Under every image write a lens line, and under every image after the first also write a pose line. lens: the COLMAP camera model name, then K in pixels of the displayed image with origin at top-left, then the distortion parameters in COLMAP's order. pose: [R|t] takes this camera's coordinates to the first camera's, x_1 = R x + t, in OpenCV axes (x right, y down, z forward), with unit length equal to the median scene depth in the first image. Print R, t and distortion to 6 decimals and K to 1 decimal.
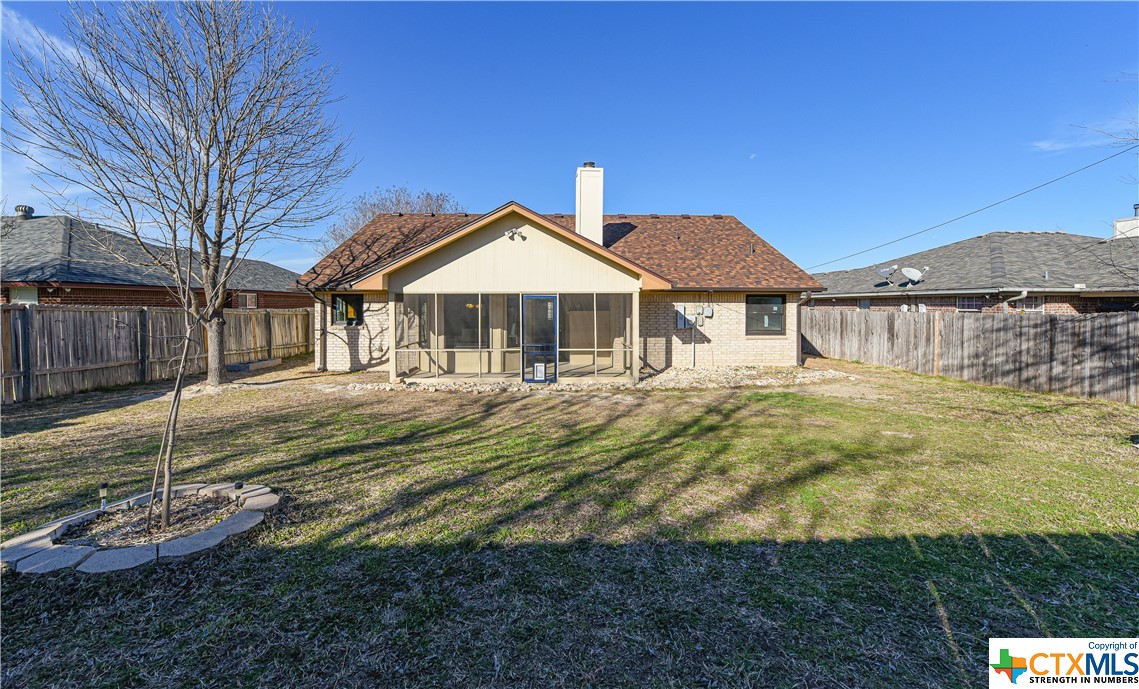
lens RADIAL K [[458.1, 0, 570.1], [0, 458.1, 303.8], [0, 0, 1]] dist [-0.003438, -0.000253]
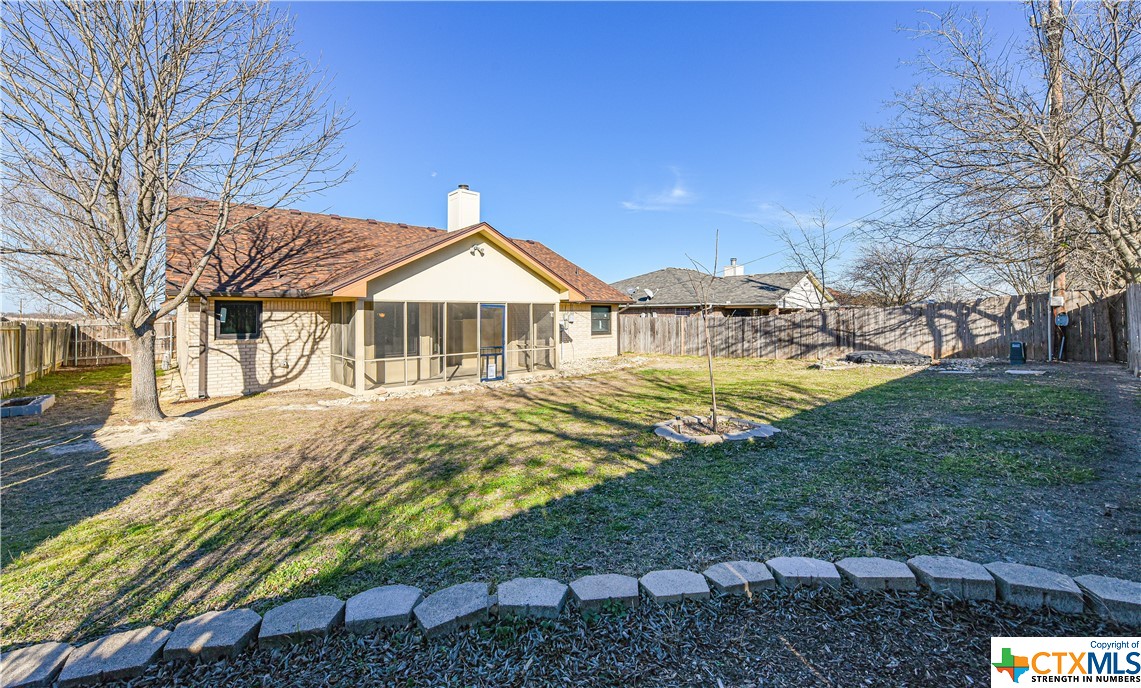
lens RADIAL K [[458.9, 0, 571.1], [0, 458.9, 303.2], [0, 0, 1]] dist [-0.003438, -0.000253]
pose [[0.761892, 0.011505, 0.647602, -0.566258], [0.003641, 0.999750, -0.022045, 0.003477], [-0.647694, 0.019154, 0.761660, -0.007677]]
